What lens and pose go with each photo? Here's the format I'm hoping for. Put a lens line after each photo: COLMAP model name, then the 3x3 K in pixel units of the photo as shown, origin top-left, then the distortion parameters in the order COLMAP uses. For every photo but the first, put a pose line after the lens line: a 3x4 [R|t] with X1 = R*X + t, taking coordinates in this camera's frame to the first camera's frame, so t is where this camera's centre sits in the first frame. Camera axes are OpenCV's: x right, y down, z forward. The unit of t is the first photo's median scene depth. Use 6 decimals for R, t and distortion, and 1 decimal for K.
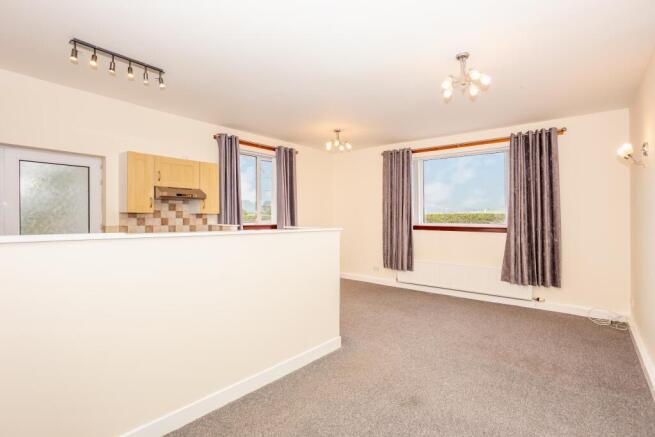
lens RADIAL K [[318.5, 0, 324.6], [0, 318.5, 213.7], [0, 0, 1]] dist [-0.021929, 0.001201]
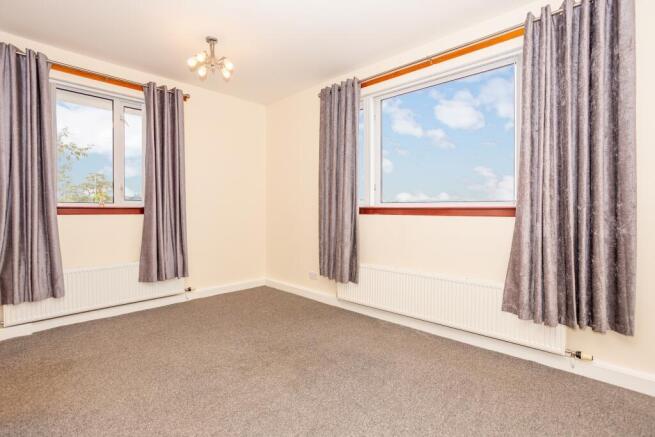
lens RADIAL K [[319.2, 0, 327.5], [0, 319.2, 218.5], [0, 0, 1]] dist [-0.010442, 0.001736]
pose [[0.997755, -0.002709, -0.066920, 0.325063], [0.005098, 0.999355, 0.035546, 0.045635], [0.066780, -0.035807, 0.997125, 0.494135]]
